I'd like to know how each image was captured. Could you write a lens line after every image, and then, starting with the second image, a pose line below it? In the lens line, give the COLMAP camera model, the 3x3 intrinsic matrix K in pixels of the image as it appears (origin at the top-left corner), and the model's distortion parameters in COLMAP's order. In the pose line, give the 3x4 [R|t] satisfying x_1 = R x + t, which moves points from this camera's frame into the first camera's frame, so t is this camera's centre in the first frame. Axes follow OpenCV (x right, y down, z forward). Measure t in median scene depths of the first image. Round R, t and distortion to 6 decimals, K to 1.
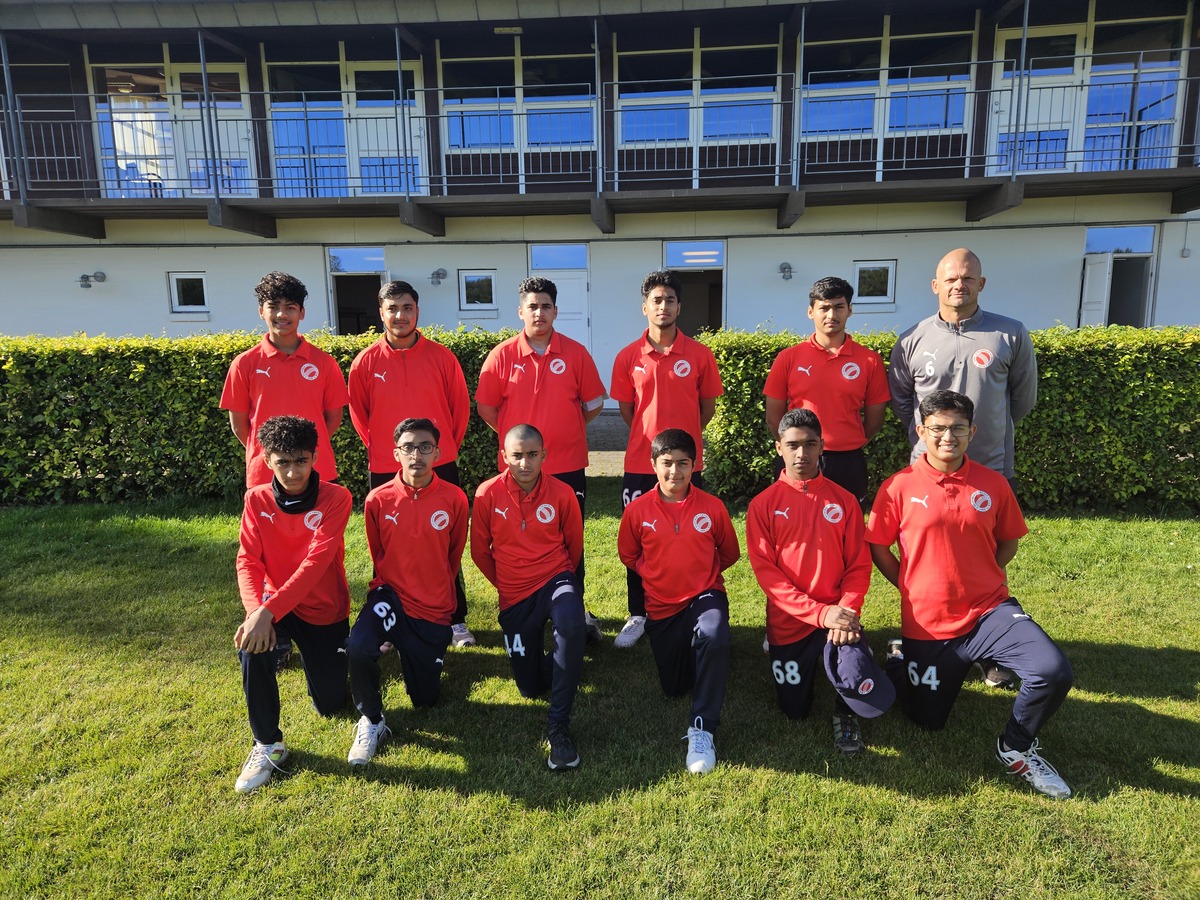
lens RADIAL K [[797.3, 0, 600.0], [0, 797.3, 450.0], [0, 0, 1]] dist [0.059592, -0.048472]
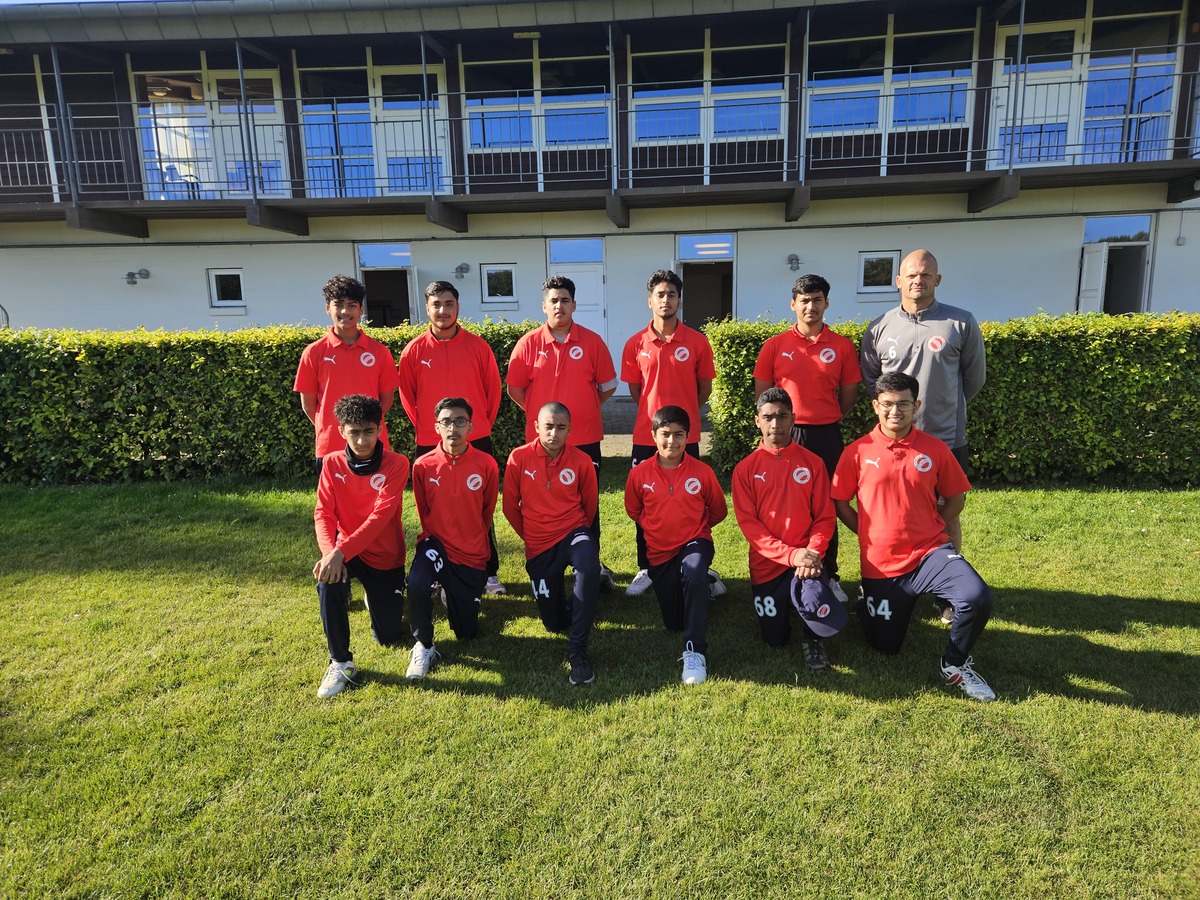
lens RADIAL K [[812.5, 0, 593.1], [0, 812.5, 458.0], [0, 0, 1]] dist [0.066325, -0.057806]
pose [[0.999525, -0.002806, -0.030690, 0.005823], [0.003382, 0.999819, 0.018737, 0.017918], [0.030632, -0.018832, 0.999353, -0.131603]]
